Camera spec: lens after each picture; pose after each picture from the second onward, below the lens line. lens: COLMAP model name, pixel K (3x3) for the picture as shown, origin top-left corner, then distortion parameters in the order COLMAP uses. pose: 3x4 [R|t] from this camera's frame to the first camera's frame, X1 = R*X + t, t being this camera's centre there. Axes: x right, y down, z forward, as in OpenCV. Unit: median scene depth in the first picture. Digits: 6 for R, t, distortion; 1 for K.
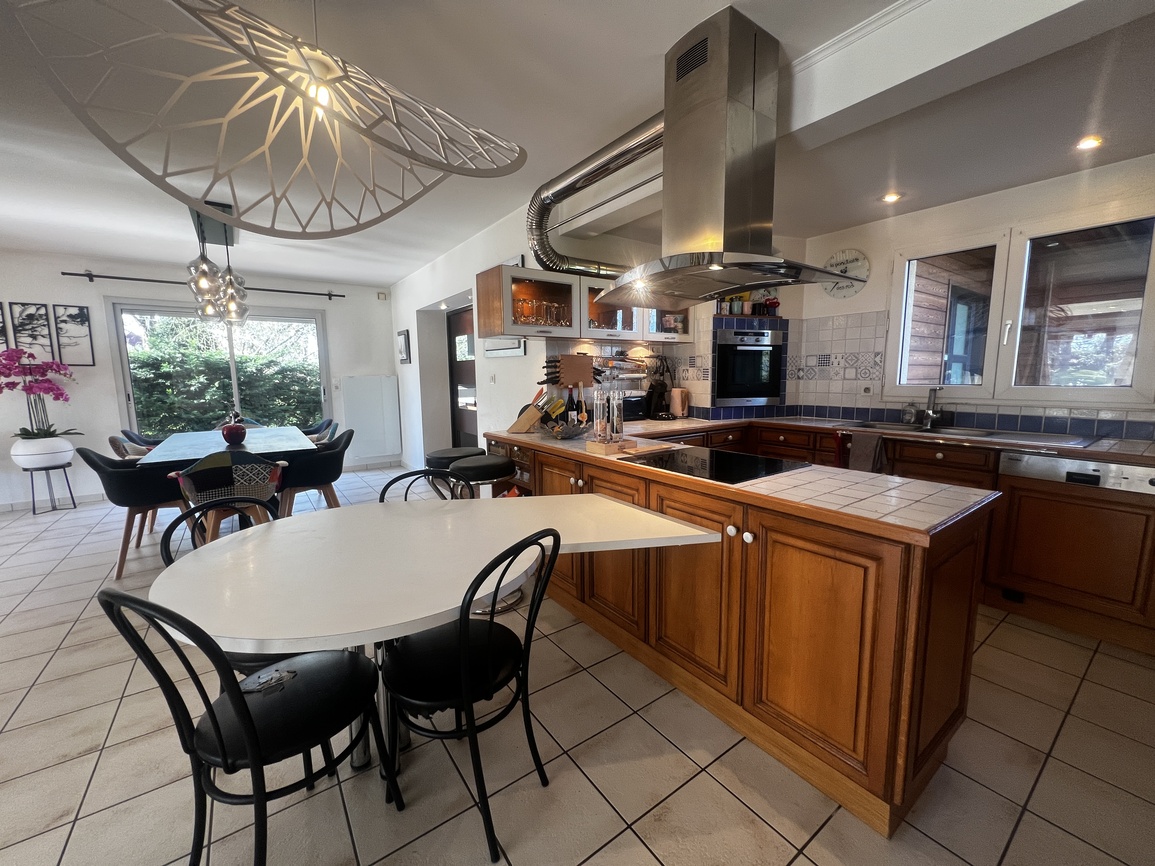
lens RADIAL K [[461.4, 0, 577.5], [0, 461.4, 433.0], [0, 0, 1]] dist [-0.000371, -0.000050]
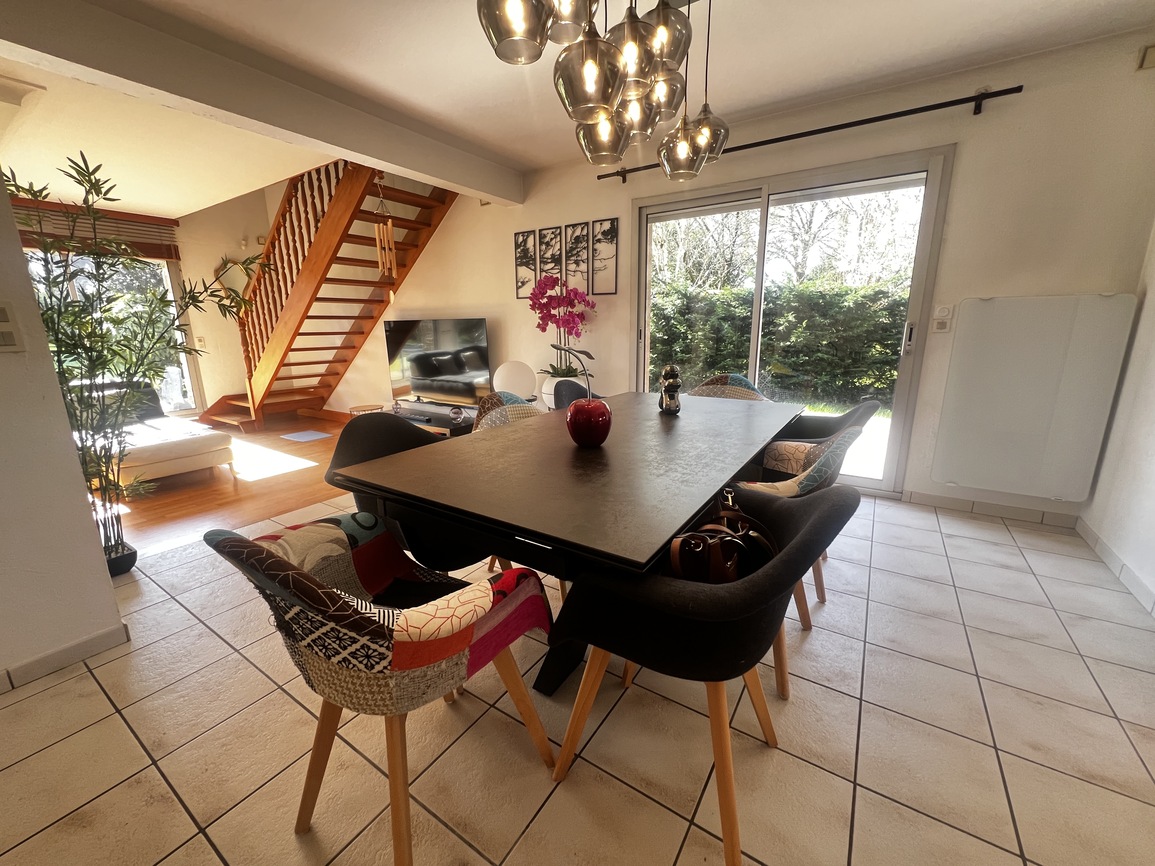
lens RADIAL K [[463.0, 0, 577.5], [0, 463.0, 433.0], [0, 0, 1]] dist [-0.001876, -0.000106]
pose [[0.357280, 0.217773, -0.908255, -0.281157], [-0.111303, 0.975436, 0.190098, -0.055265], [0.927342, 0.033173, 0.372742, 0.656522]]
